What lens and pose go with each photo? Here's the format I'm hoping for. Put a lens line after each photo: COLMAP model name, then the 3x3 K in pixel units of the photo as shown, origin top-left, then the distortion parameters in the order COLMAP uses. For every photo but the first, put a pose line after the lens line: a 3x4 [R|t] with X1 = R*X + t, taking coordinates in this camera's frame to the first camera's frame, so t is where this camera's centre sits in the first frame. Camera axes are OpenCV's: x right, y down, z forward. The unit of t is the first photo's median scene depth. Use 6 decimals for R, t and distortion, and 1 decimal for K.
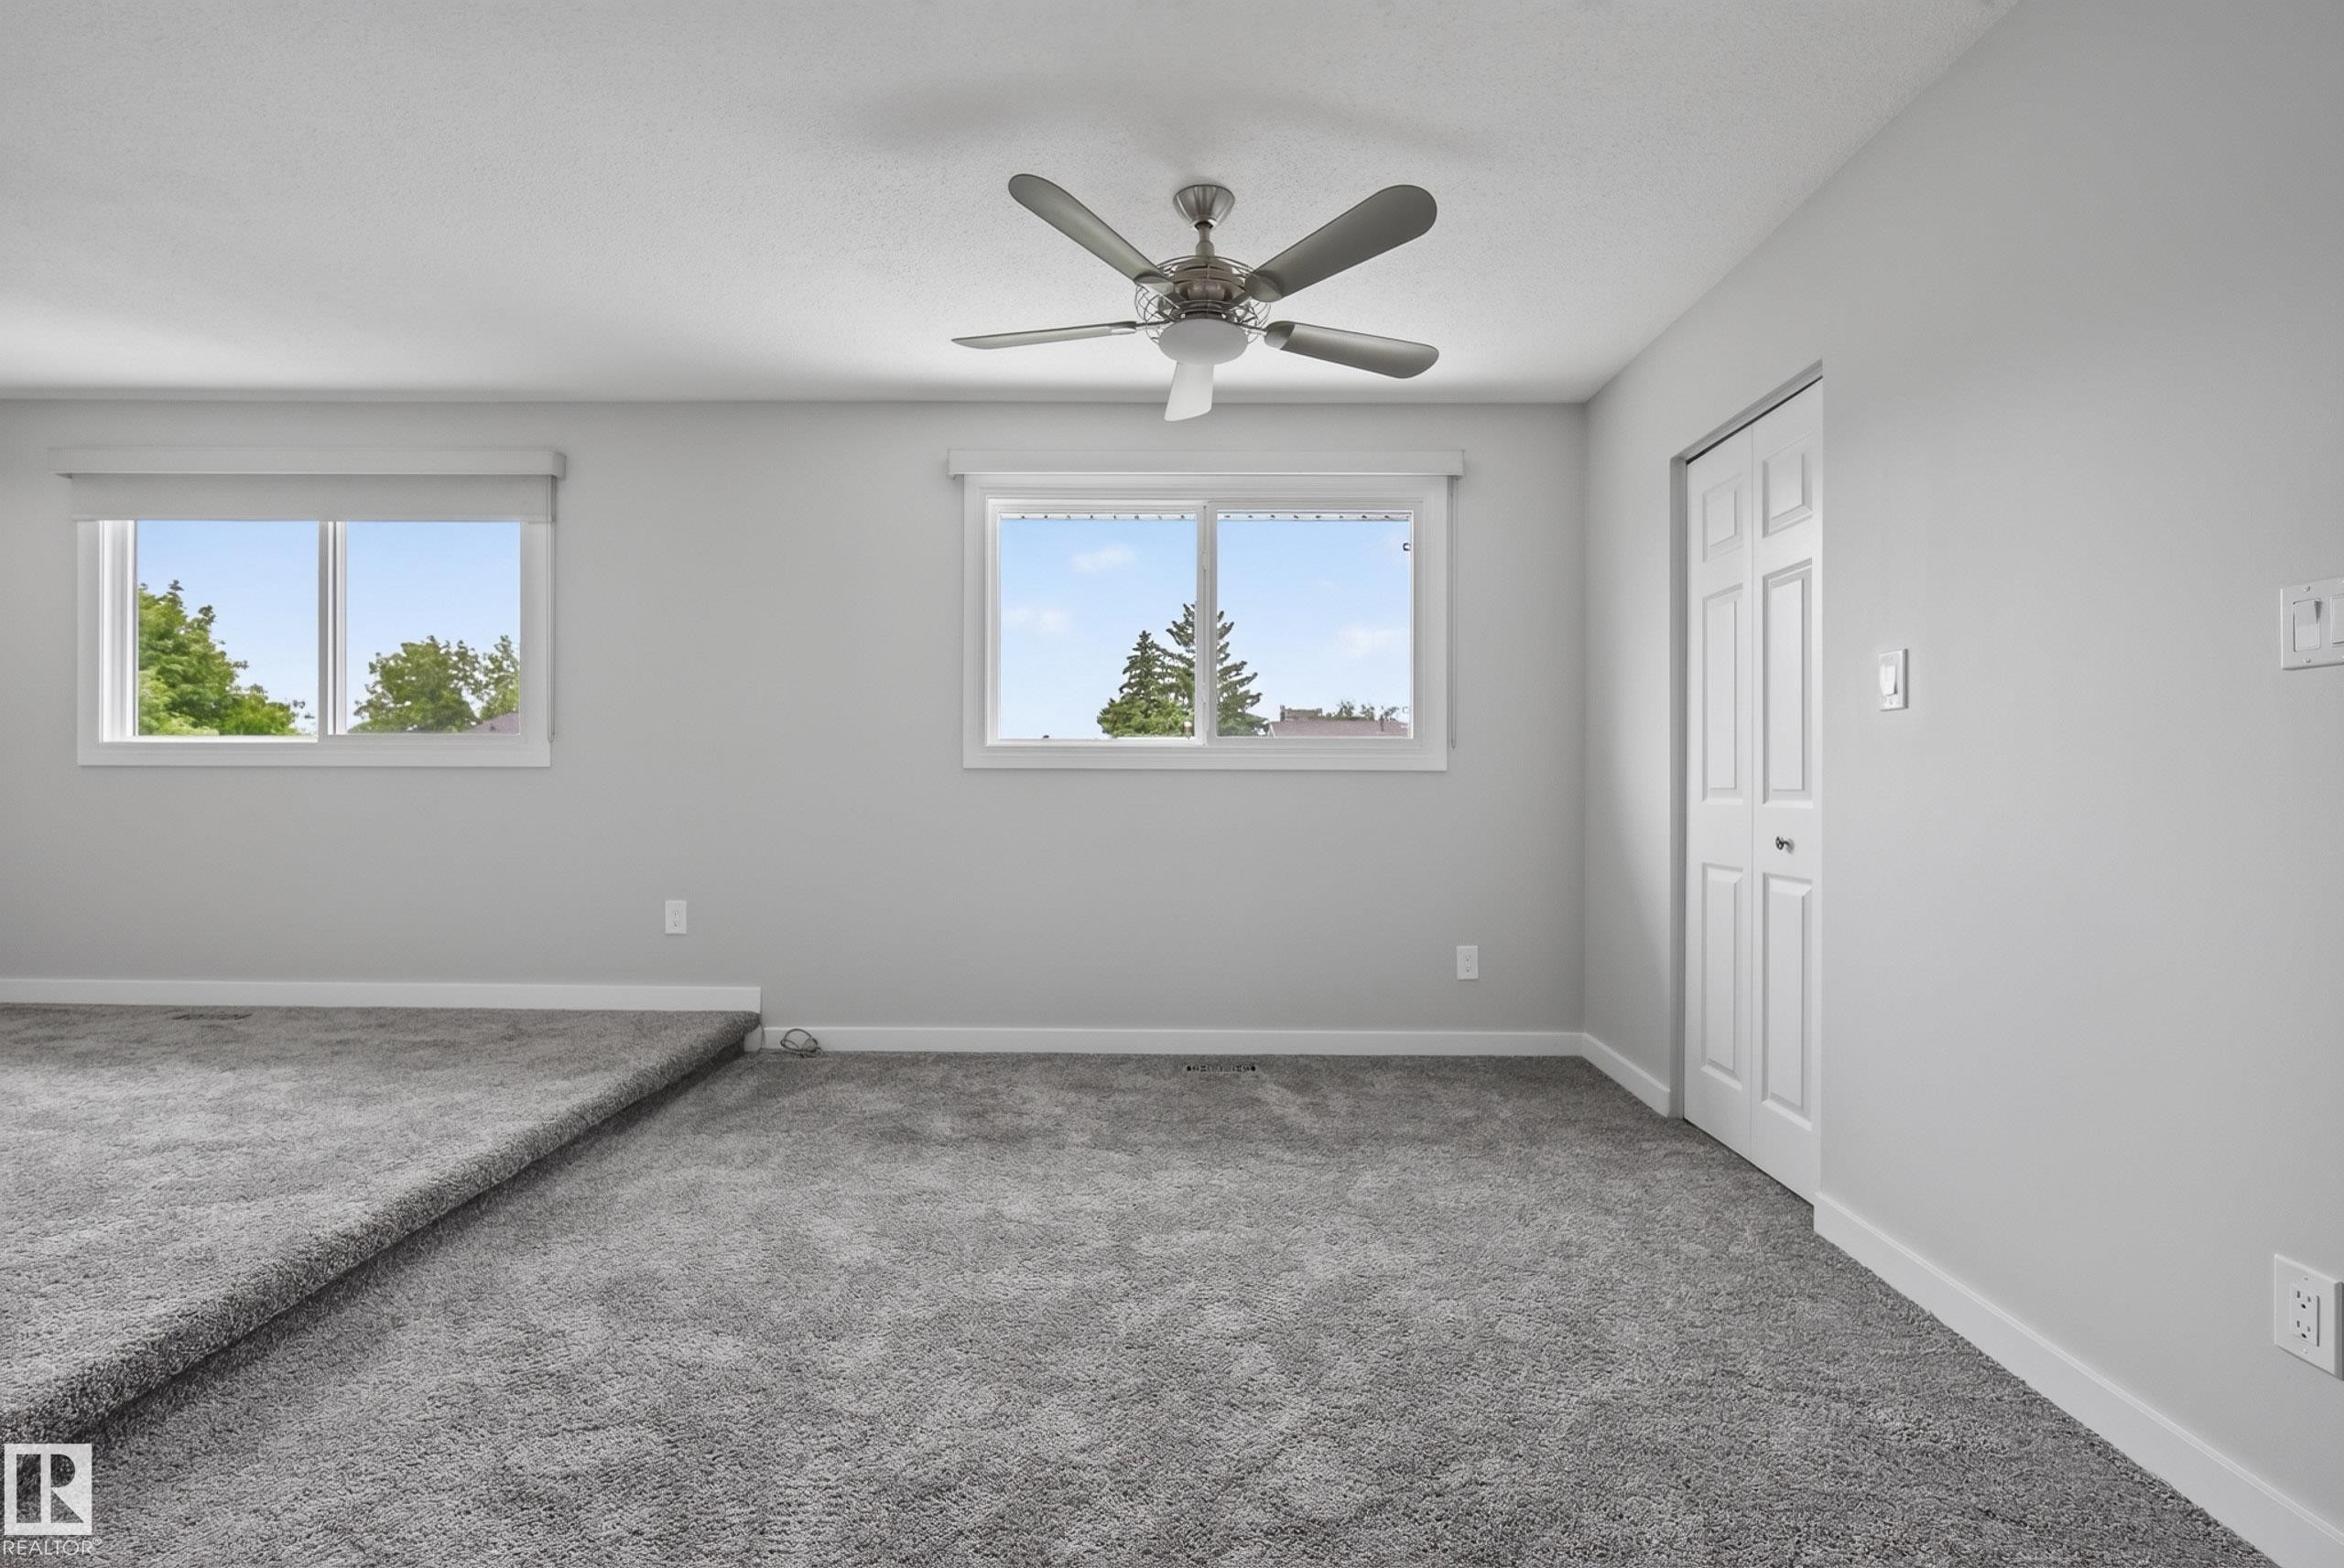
lens RADIAL K [[1028.9, 0, 1167.1], [0, 1028.9, 774.4], [0, 0, 1]] dist [-0.002551, 0.000771]
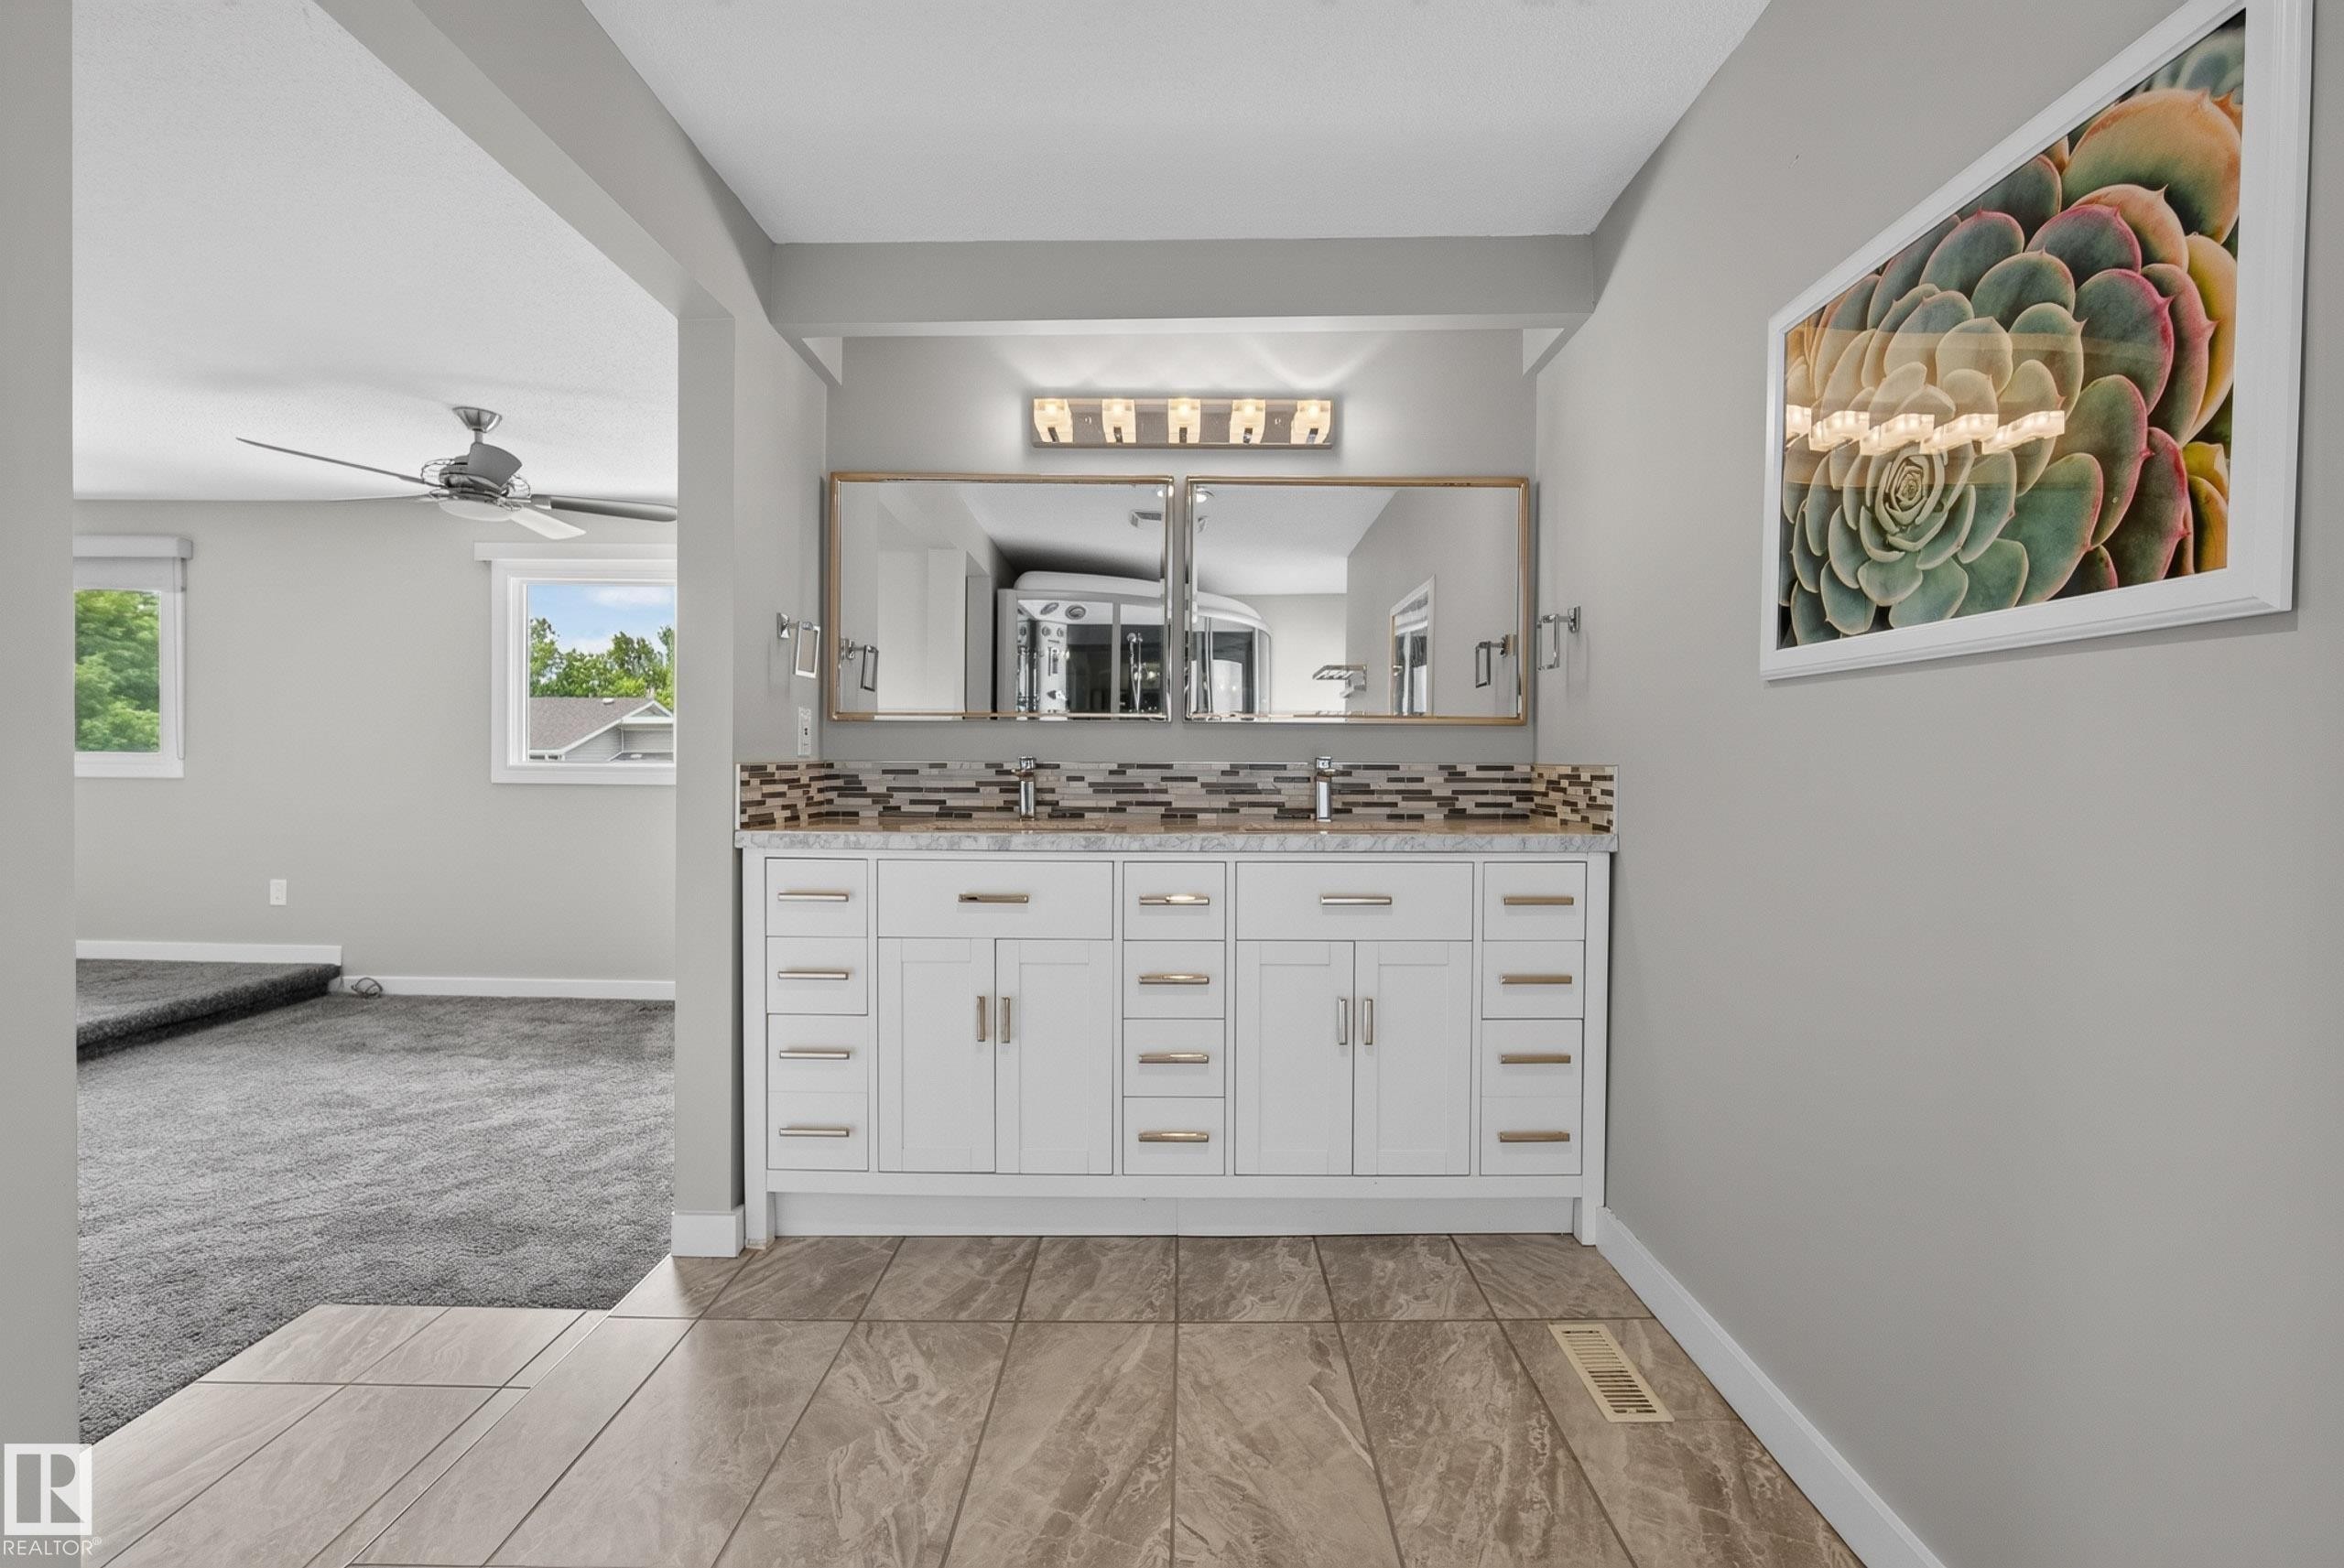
lens RADIAL K [[1028.9, 0, 1164.8], [0, 1028.9, 772.2], [0, 0, 1]] dist [-0.002551, 0.000771]
pose [[0.999962, 0.007771, -0.003974, 0.681832], [-0.007705, 0.999837, 0.016333, -0.047654], [0.004100, -0.016301, 0.999859, -0.321055]]
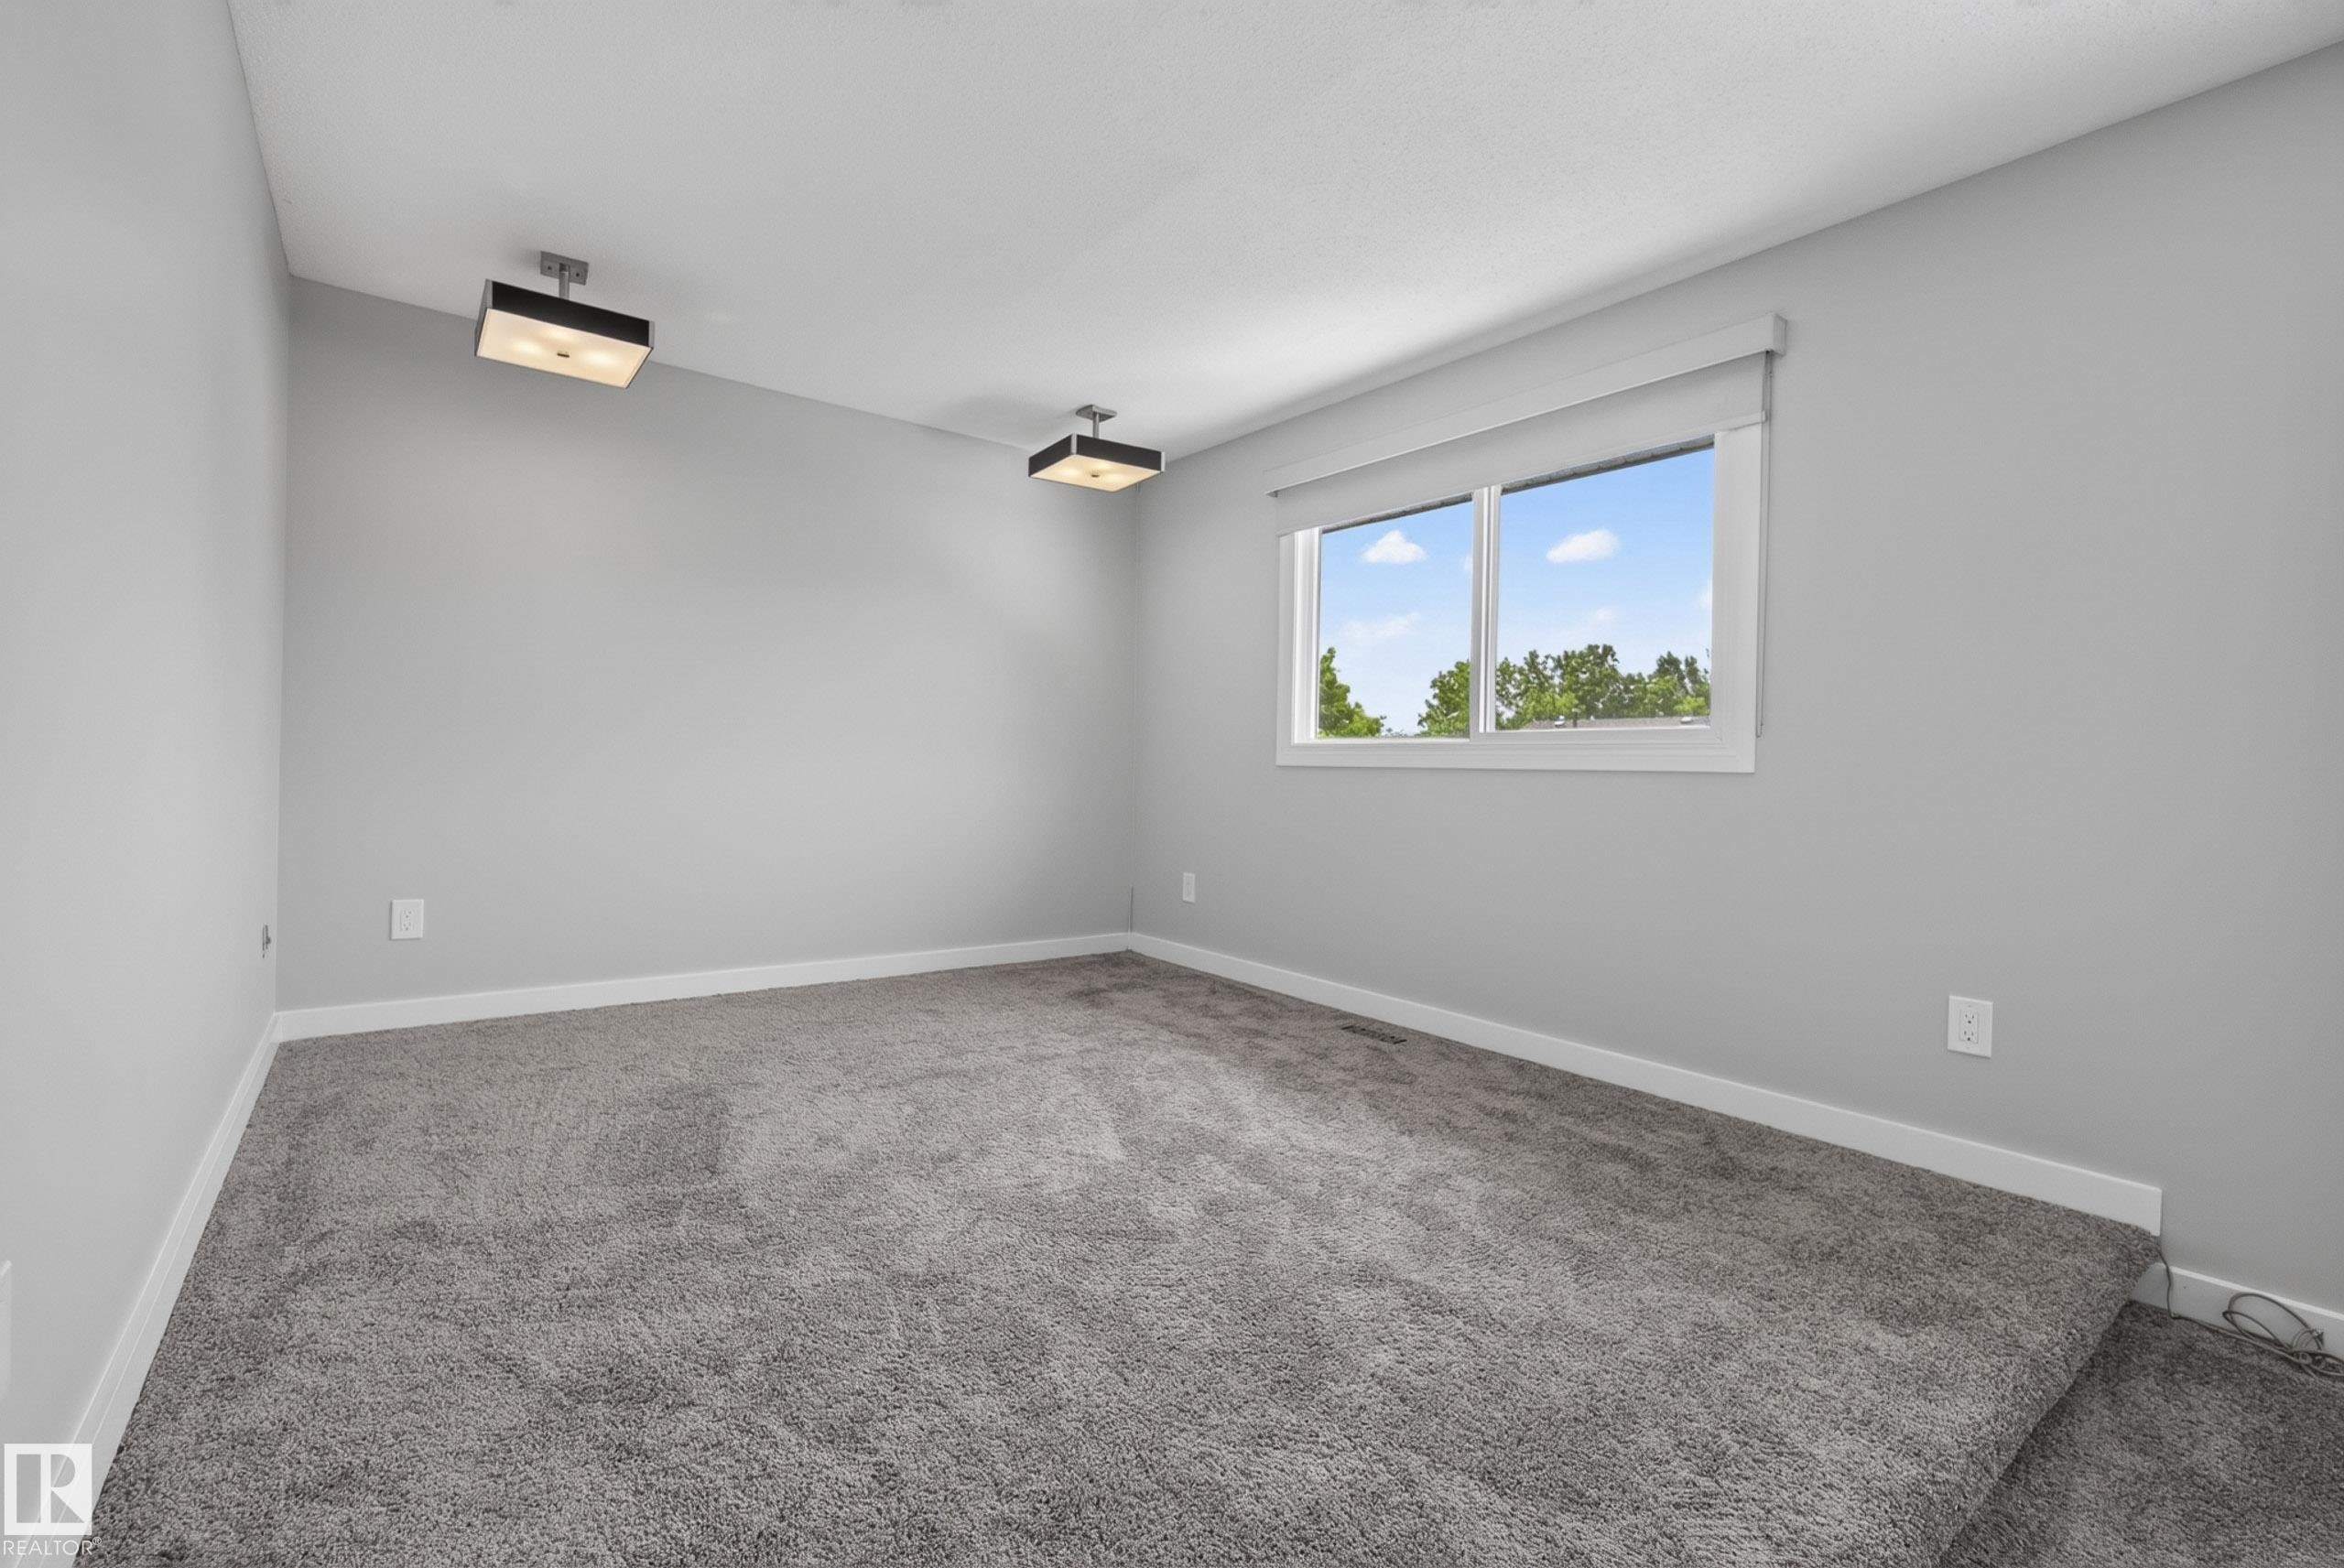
lens RADIAL K [[1028.9, 0, 1172.2], [0, 1028.9, 781.2], [0, 0, 1]] dist [-0.002551, 0.000771]
pose [[0.623424, 0.020761, -0.781608, -0.308505], [-0.019025, 0.999754, 0.011381, -0.002683], [0.781652, 0.007775, 0.623666, 0.263025]]
